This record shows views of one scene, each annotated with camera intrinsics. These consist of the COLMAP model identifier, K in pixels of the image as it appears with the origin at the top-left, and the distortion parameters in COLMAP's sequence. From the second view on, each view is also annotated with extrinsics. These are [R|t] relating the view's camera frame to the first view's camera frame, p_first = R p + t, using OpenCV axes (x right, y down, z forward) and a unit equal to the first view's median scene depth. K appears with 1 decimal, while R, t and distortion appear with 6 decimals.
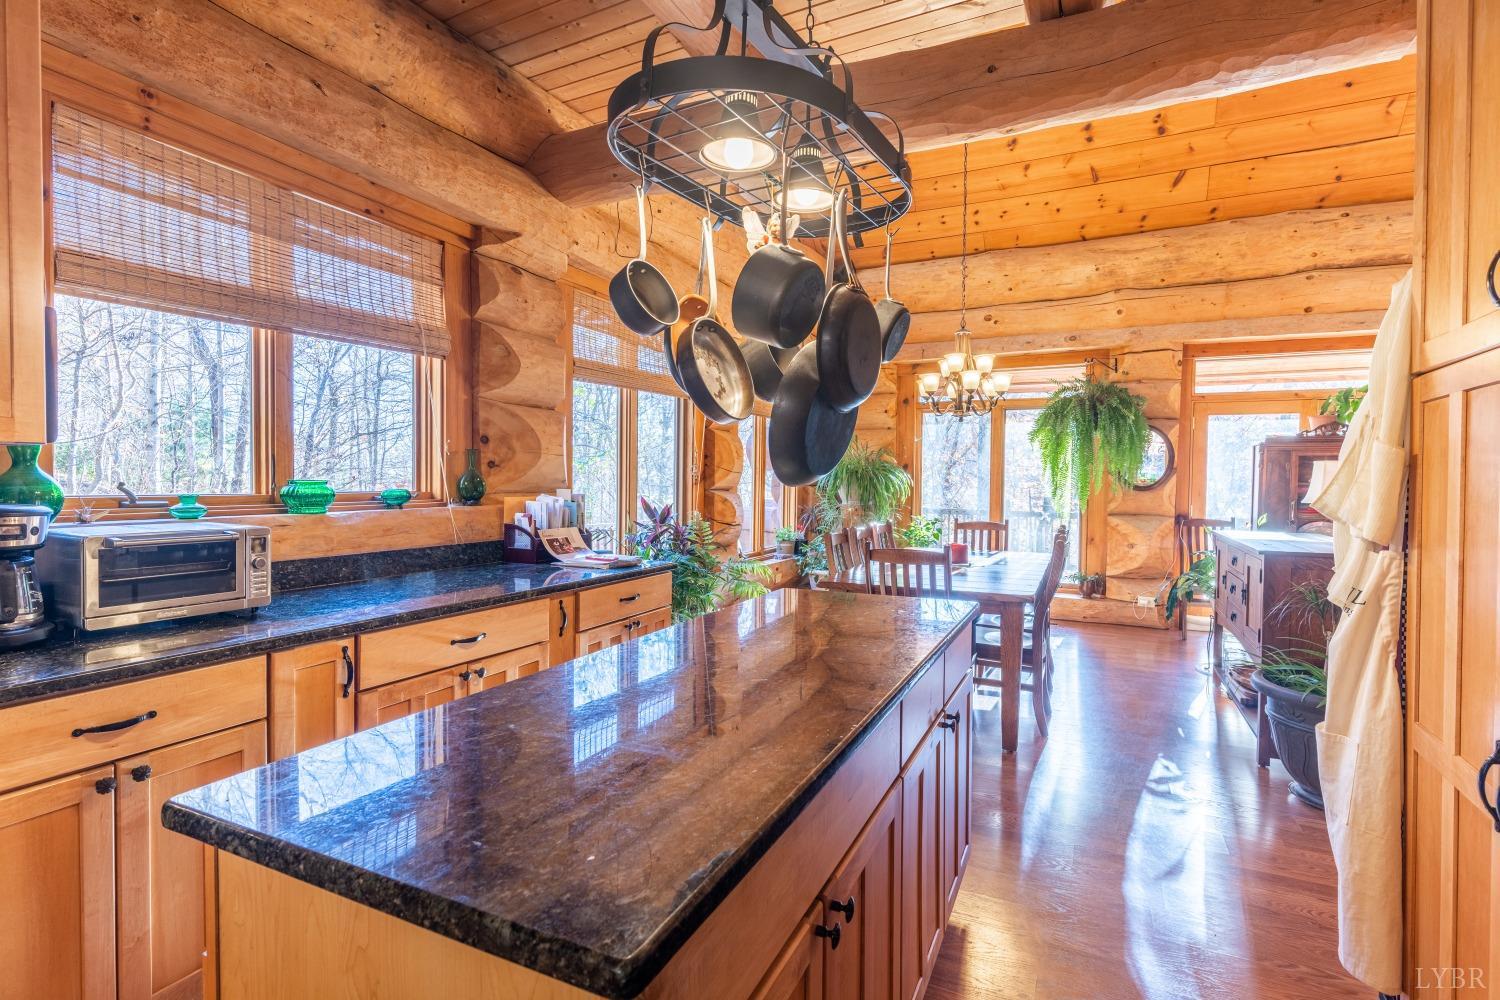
lens RADIAL K [[710.7, 0, 750.0], [0, 710.7, 500.0], [0, 0, 1]] dist [0.001702, -0.000496]
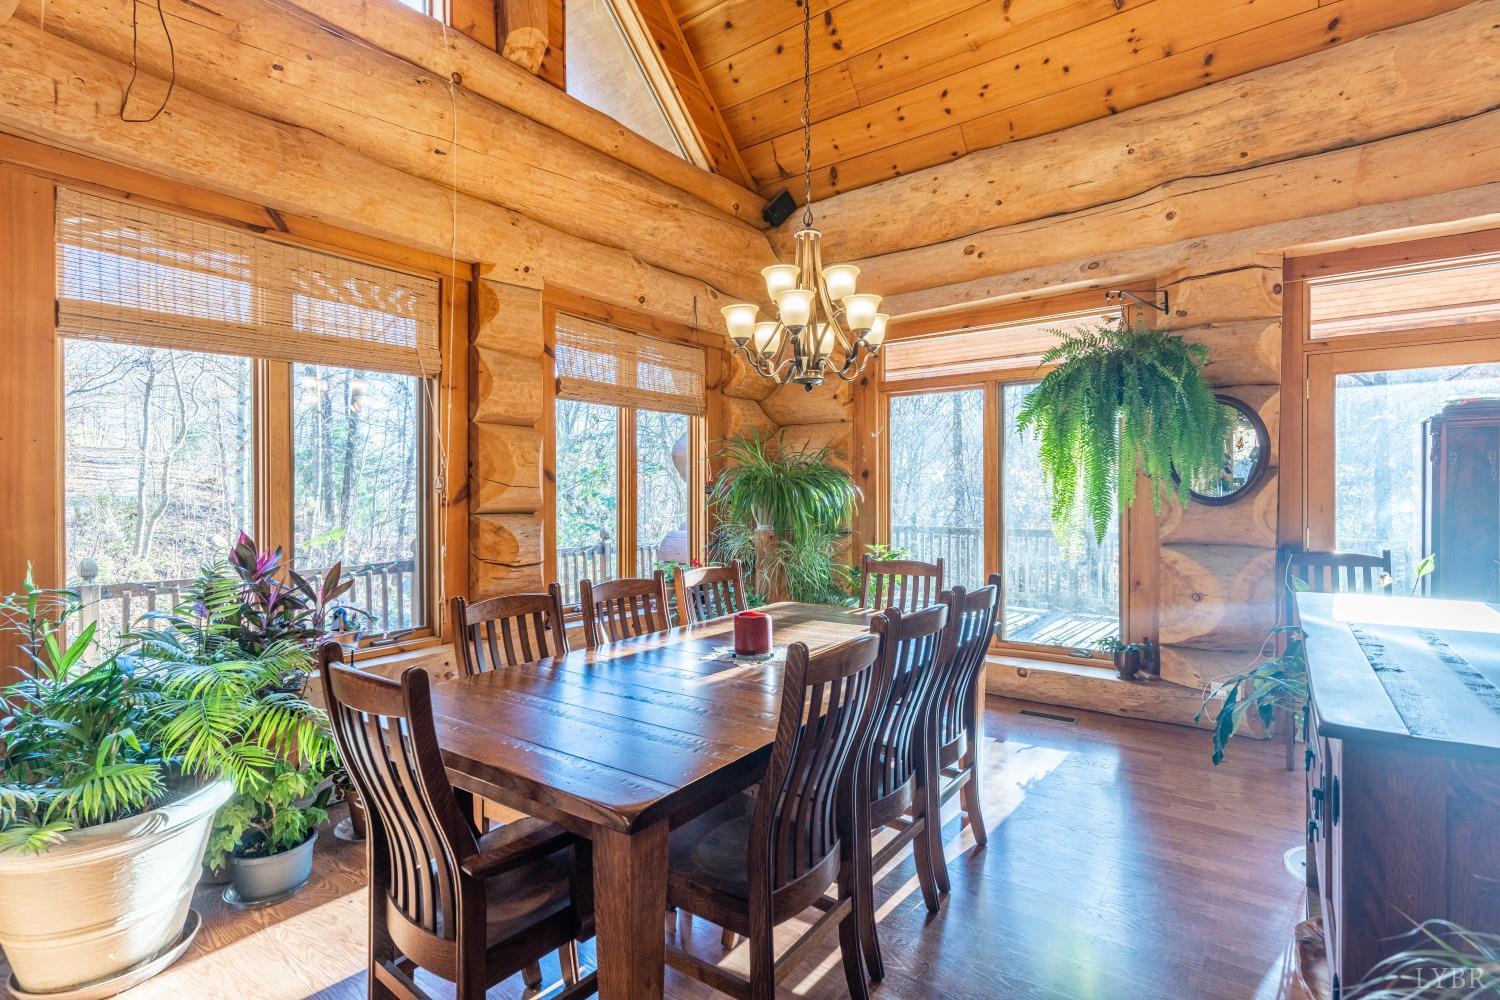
lens RADIAL K [[710.7, 0, 750.0], [0, 710.7, 500.0], [0, 0, 1]] dist [0.001702, -0.000496]
pose [[0.983252, -0.014218, -0.181697, 0.273597], [0.010505, 0.999716, -0.021379, -0.008768], [0.181949, 0.019112, 0.983122, 0.336520]]
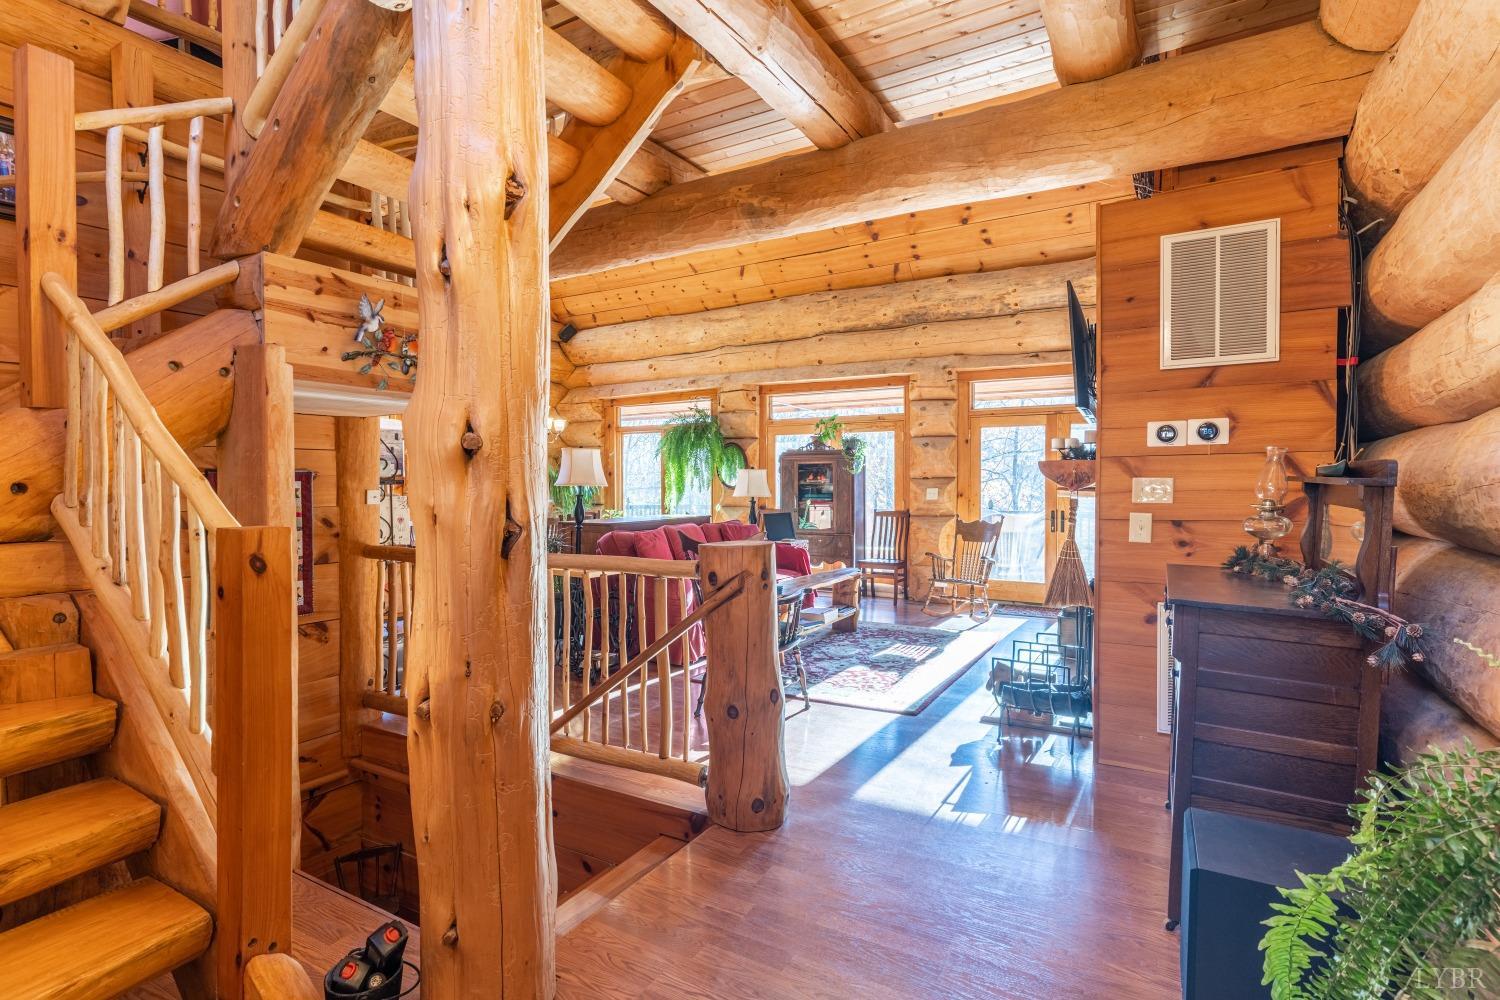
lens RADIAL K [[730.9, 0, 750.0], [0, 730.9, 500.0], [0, 0, 1]] dist [0.002330, -0.000314]
pose [[0.996802, -0.013974, -0.078682, 0.697880], [0.013836, 0.999902, -0.002304, 0.011915], [0.078707, 0.001208, 0.996897, -0.446473]]
